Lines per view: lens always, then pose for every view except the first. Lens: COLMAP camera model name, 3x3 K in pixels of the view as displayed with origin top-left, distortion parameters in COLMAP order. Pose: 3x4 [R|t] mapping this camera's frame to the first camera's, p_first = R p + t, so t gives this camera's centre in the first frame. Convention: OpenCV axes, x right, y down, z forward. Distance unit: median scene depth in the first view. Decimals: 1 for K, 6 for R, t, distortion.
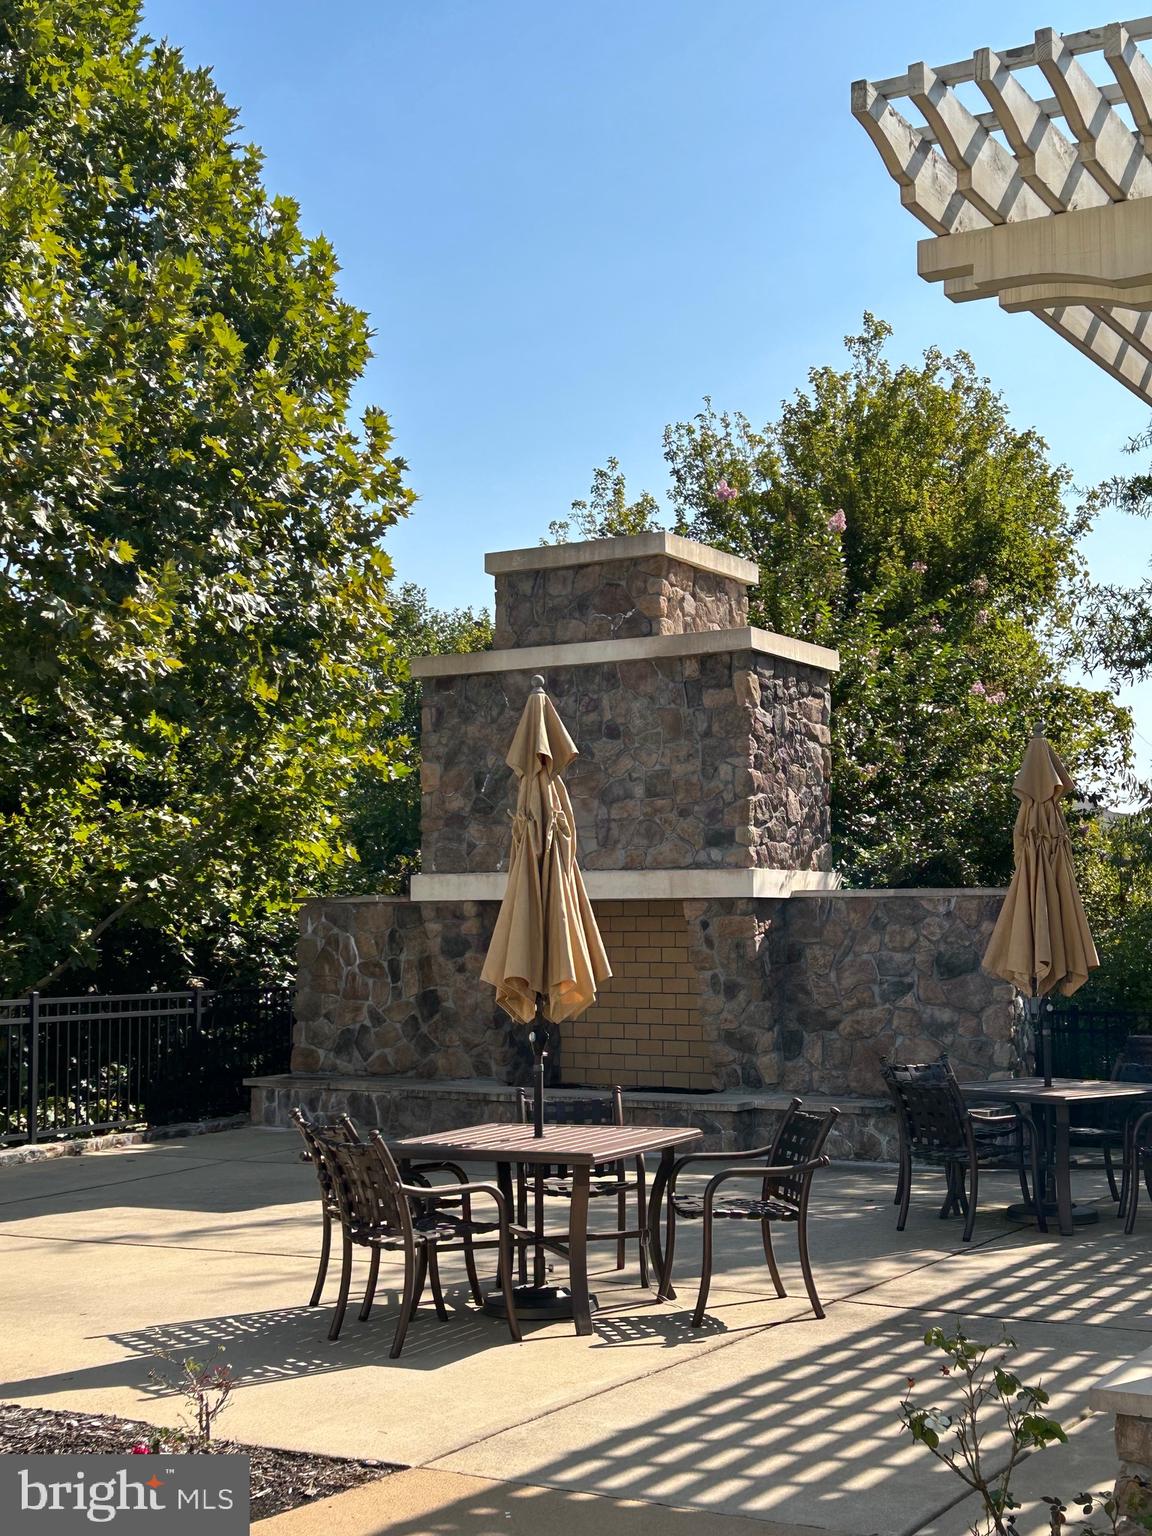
lens RADIAL K [[2040.9, 0, 576.0], [0, 2040.9, 768.0], [0, 0, 1]] dist [0.276018, 0.001385]
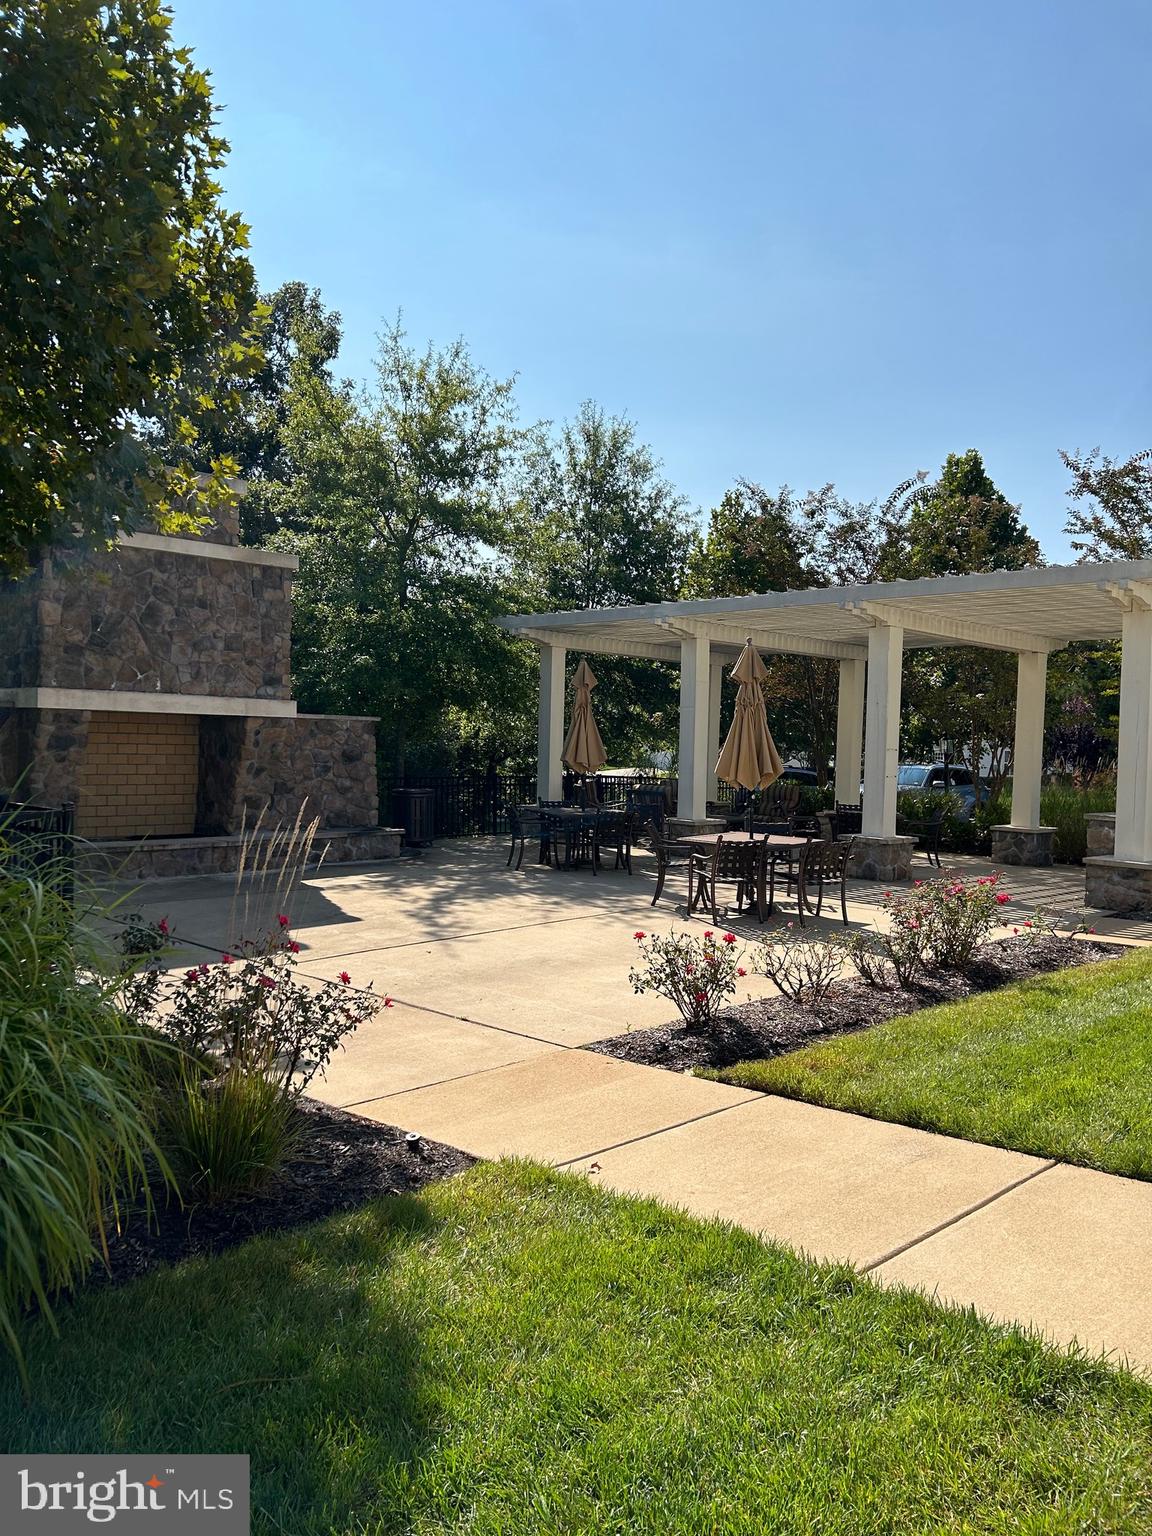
lens RADIAL K [[1166.6, 0, 576.0], [0, 1166.6, 768.0], [0, 0, 1]] dist [-0.000402, -0.000462]
pose [[0.253071, -0.012333, 0.967369, -0.769944], [-0.106127, 0.993530, 0.040430, 0.039828], [-0.961609, -0.112896, 0.250125, 0.518295]]
